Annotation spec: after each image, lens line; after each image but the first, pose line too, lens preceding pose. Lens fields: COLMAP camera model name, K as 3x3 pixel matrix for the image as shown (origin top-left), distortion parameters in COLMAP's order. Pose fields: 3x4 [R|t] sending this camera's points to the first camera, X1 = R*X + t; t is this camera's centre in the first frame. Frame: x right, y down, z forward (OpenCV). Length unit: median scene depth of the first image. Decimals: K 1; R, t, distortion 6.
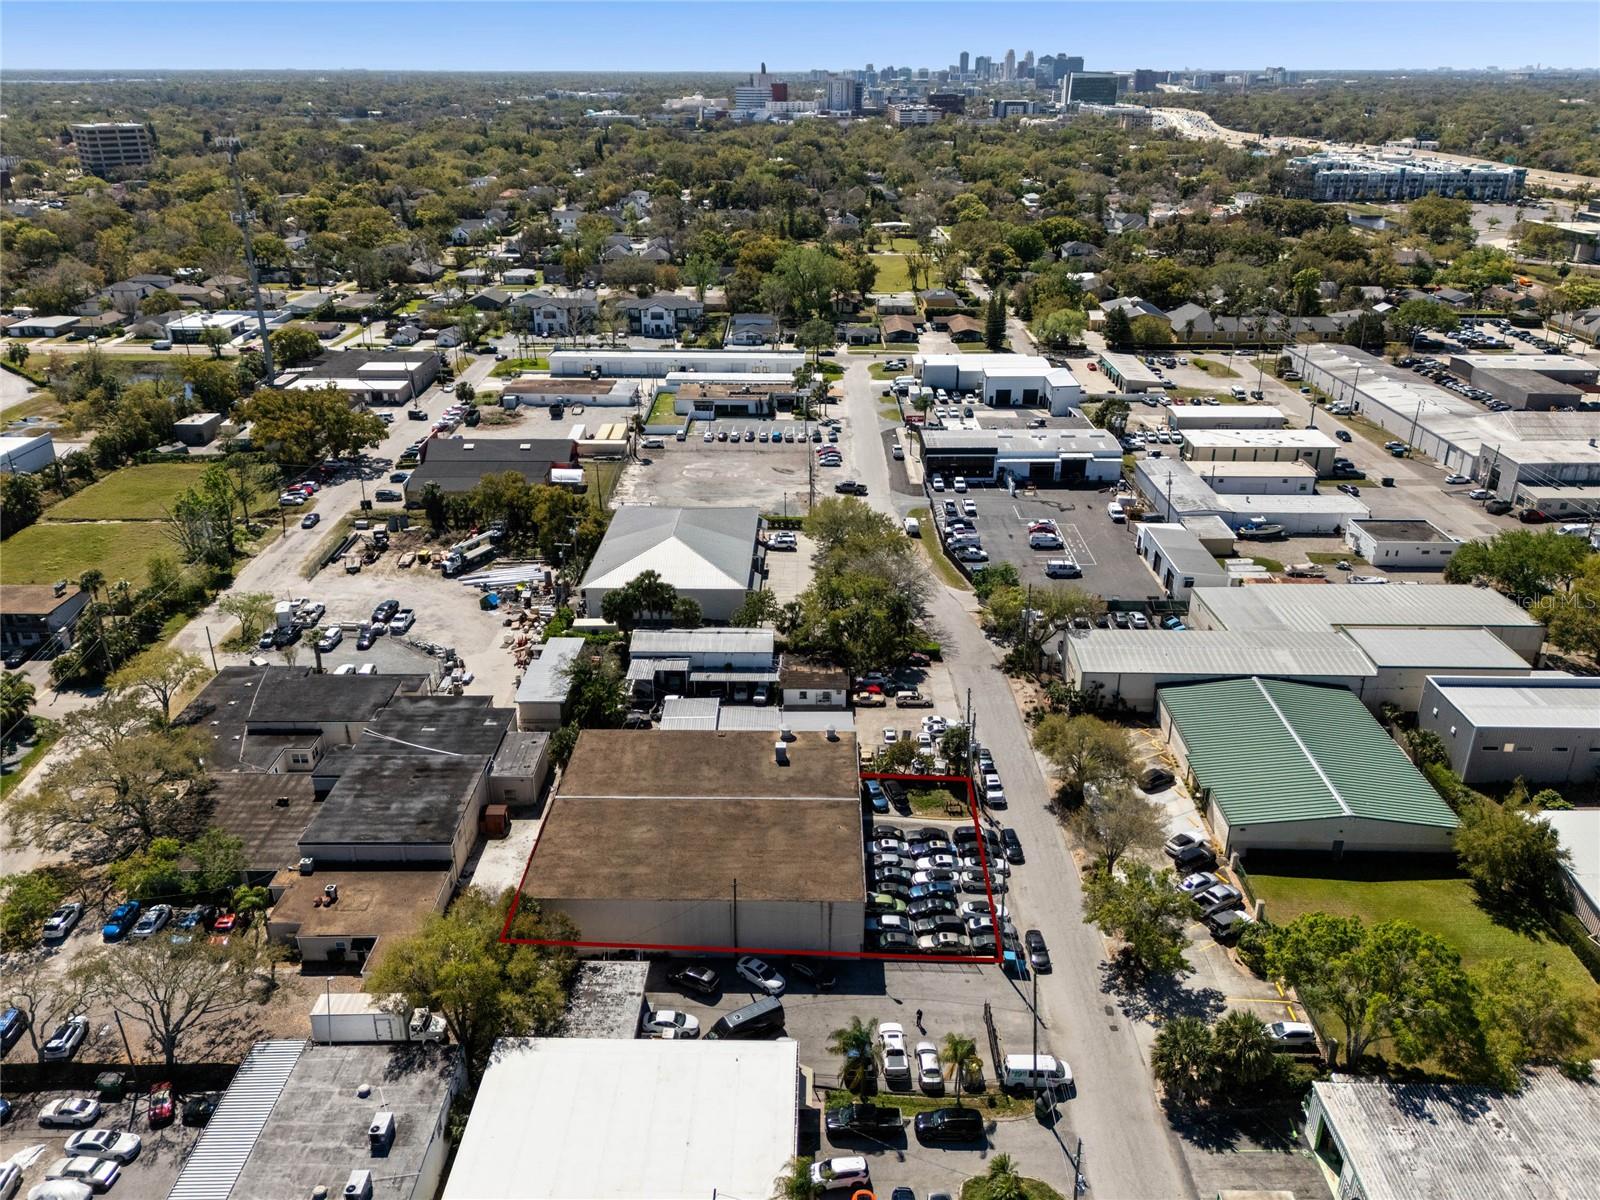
lens RADIAL K [[1210.7, 0, 803.0], [0, 1210.7, 599.3], [0, 0, 1]] dist [0.081300, -0.106809]
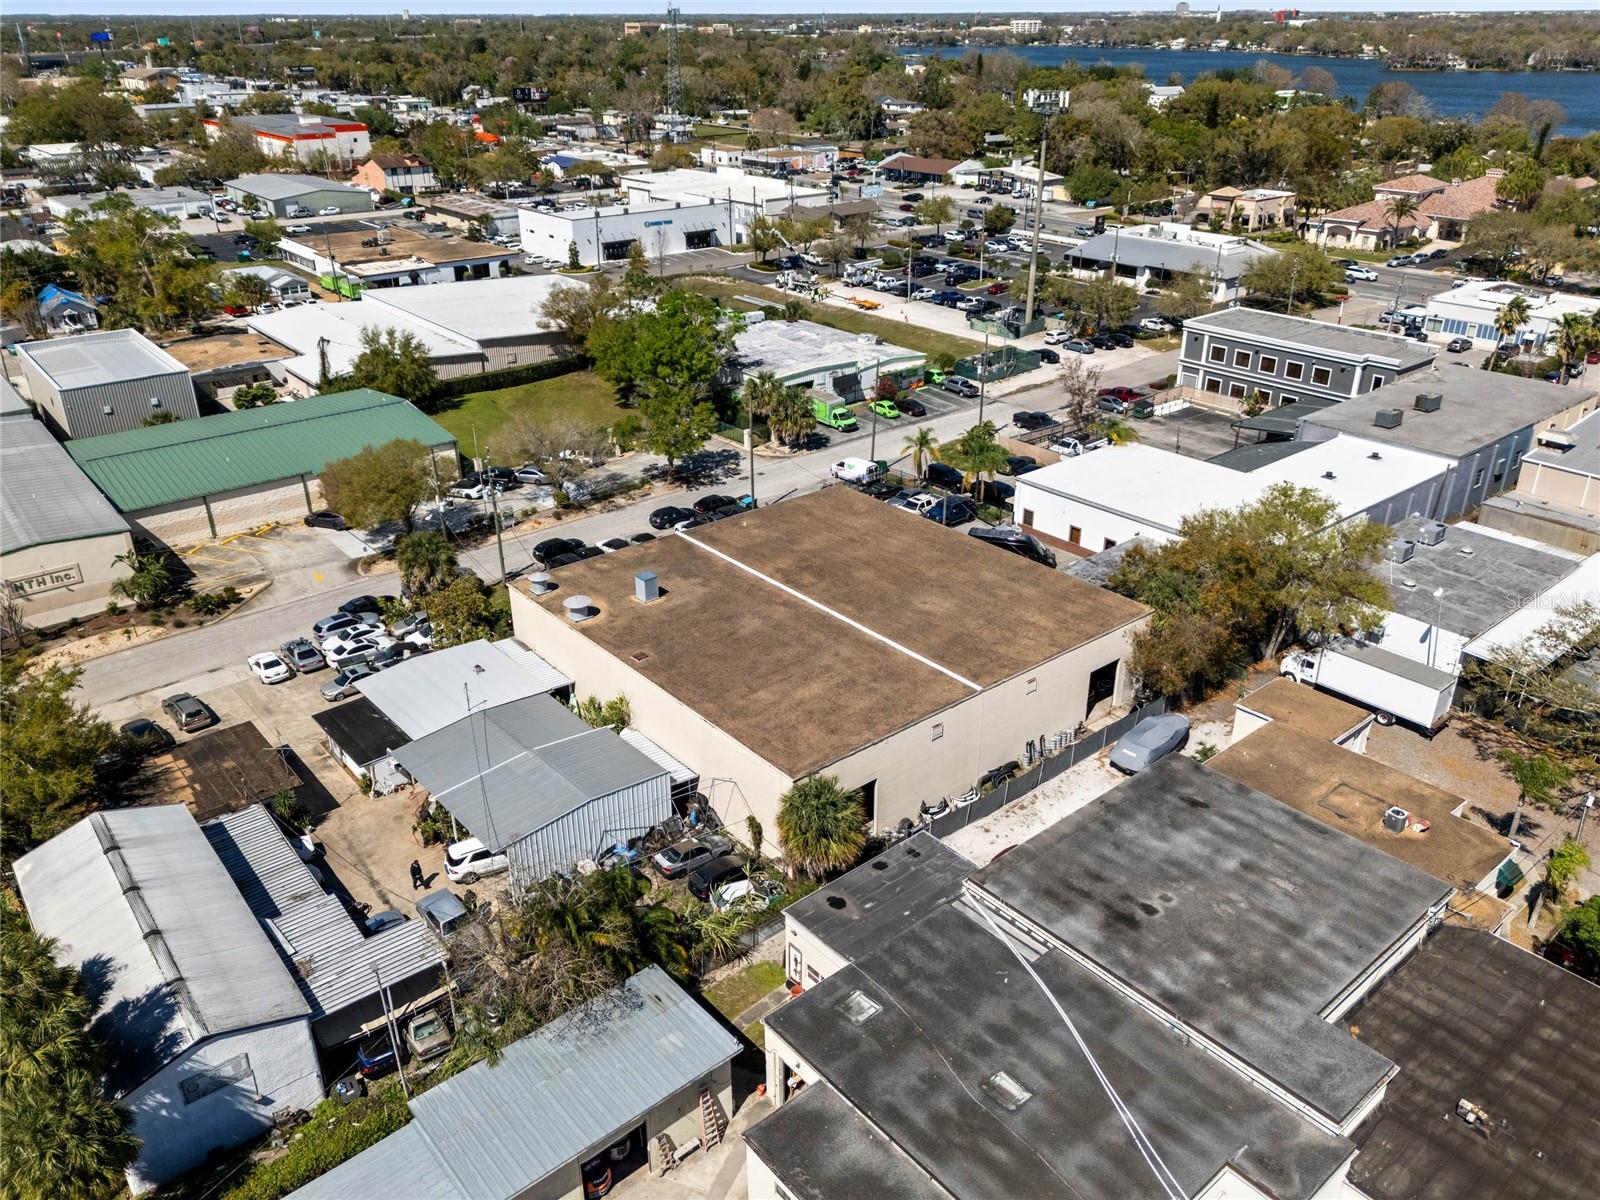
lens RADIAL K [[1197.8, 0, 801.9], [0, 1197.8, 602.4], [0, 0, 1]] dist [0.059760, -0.070436]
pose [[-0.647639, -0.332748, 0.685451, -0.442697], [0.306185, 0.710120, 0.634019, -0.207817], [-0.697721, 0.620490, -0.358019, 1.057258]]
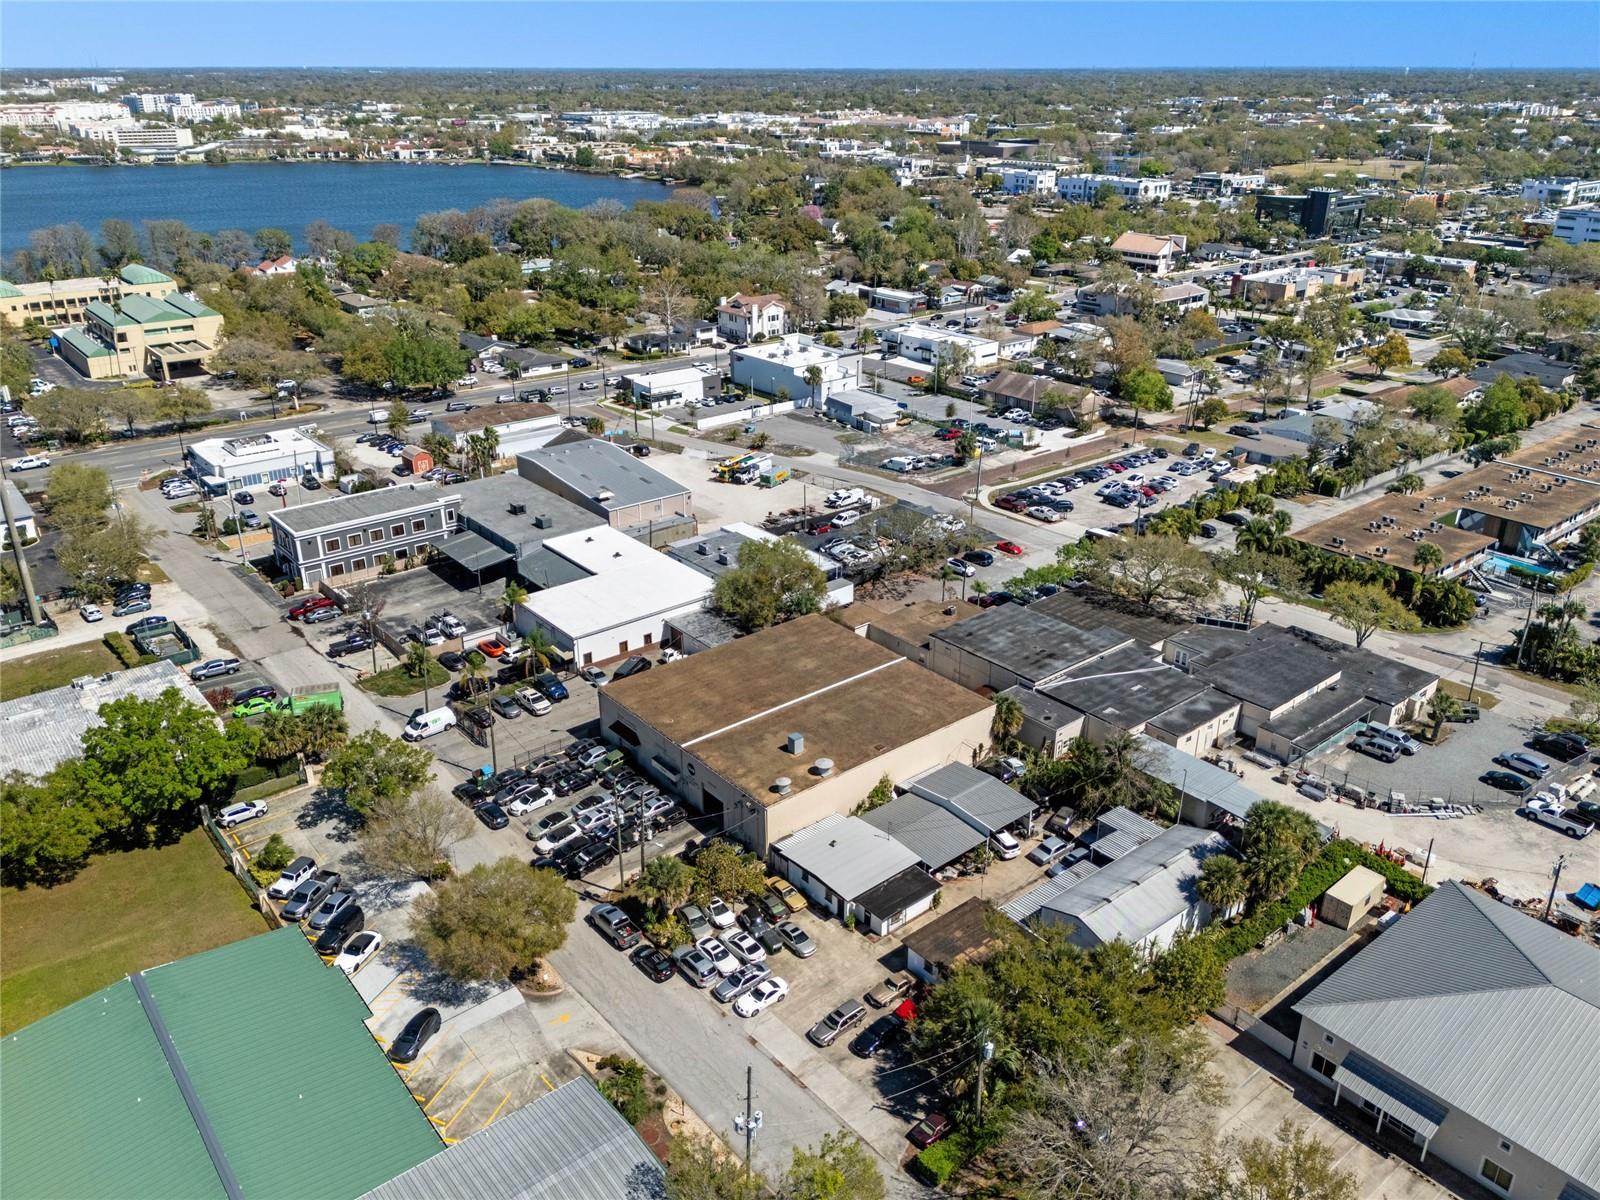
lens RADIAL K [[1196.4, 0, 800.8], [0, 1196.4, 624.9], [0, 0, 1]] dist [0.081129, -0.104611]
pose [[-0.766007, 0.270863, -0.582980, 0.434955], [-0.255324, 0.704093, 0.662618, -0.485891], [0.589951, 0.656419, -0.470183, 1.238612]]
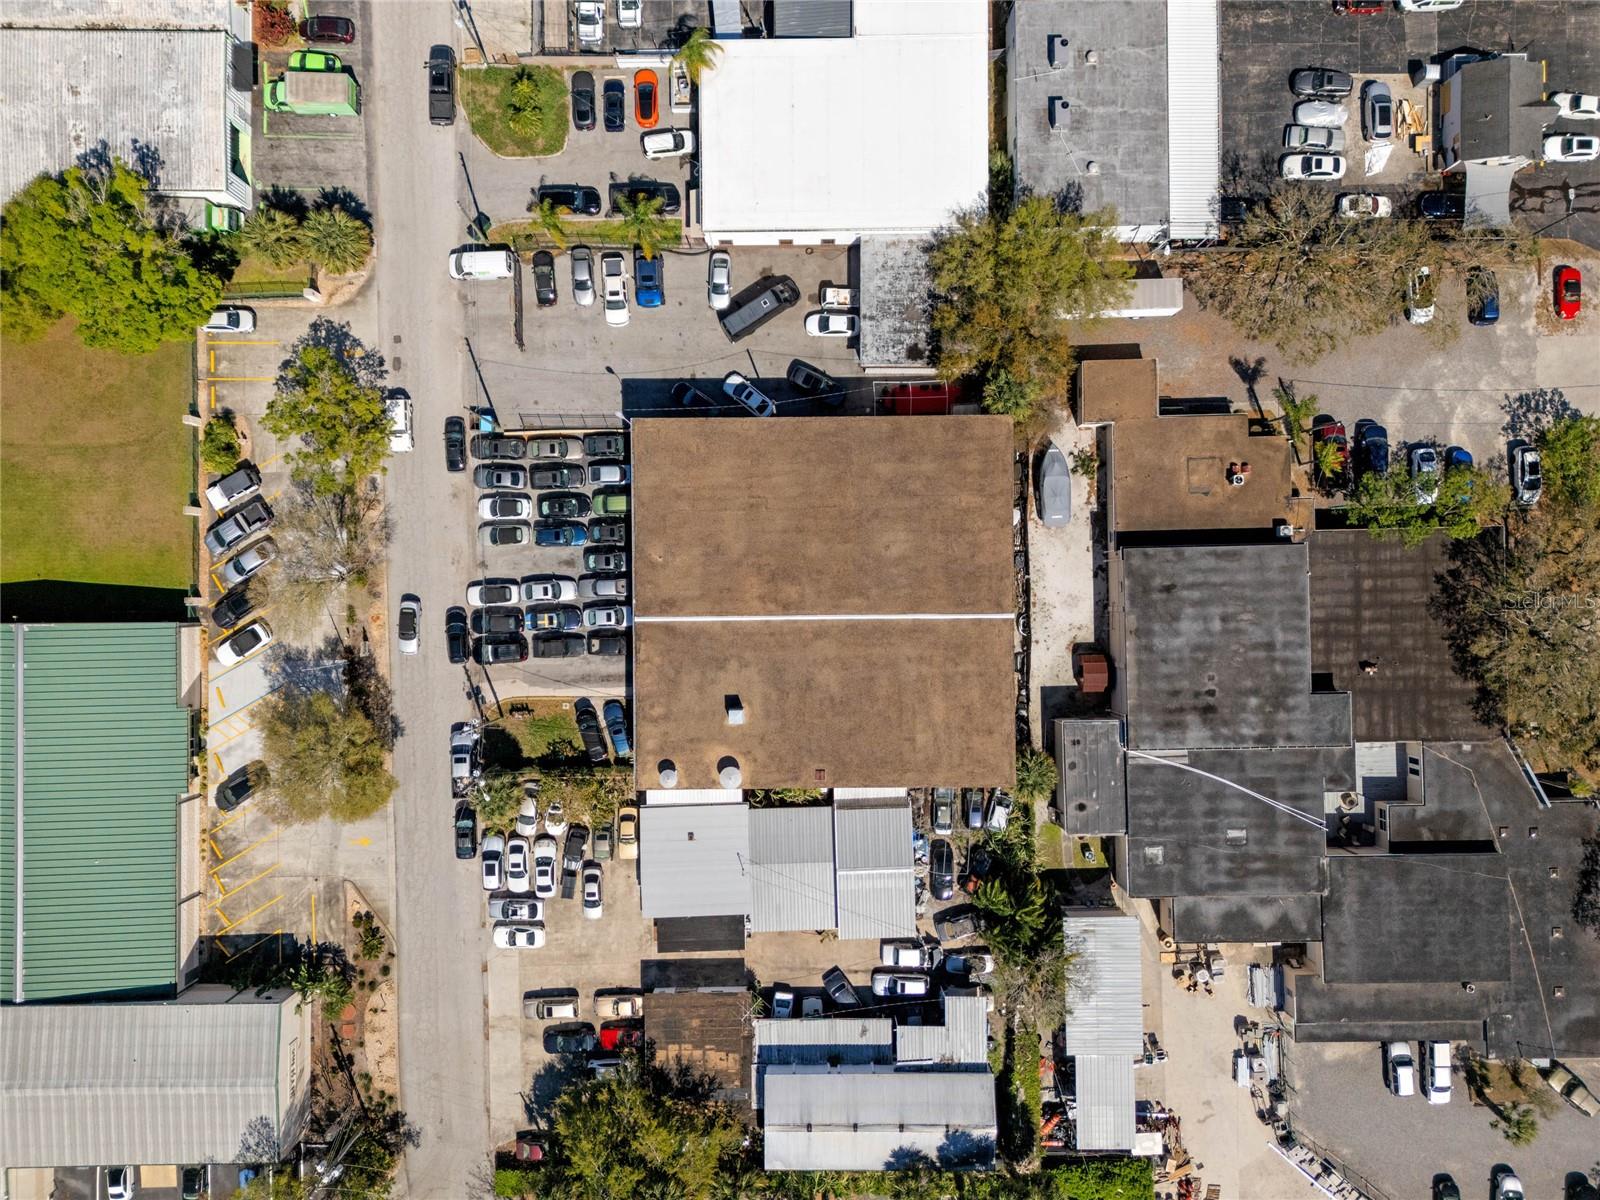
lens RADIAL K [[1171.4, 0, 803.1], [0, 1171.4, 599.1], [0, 0, 1]] dist [0.069135, -0.061090]
pose [[-0.999746, 0.022227, -0.003746, -0.053279], [-0.012310, -0.399180, 0.916790, -0.460268], [0.018883, 0.916603, 0.399352, 0.584578]]
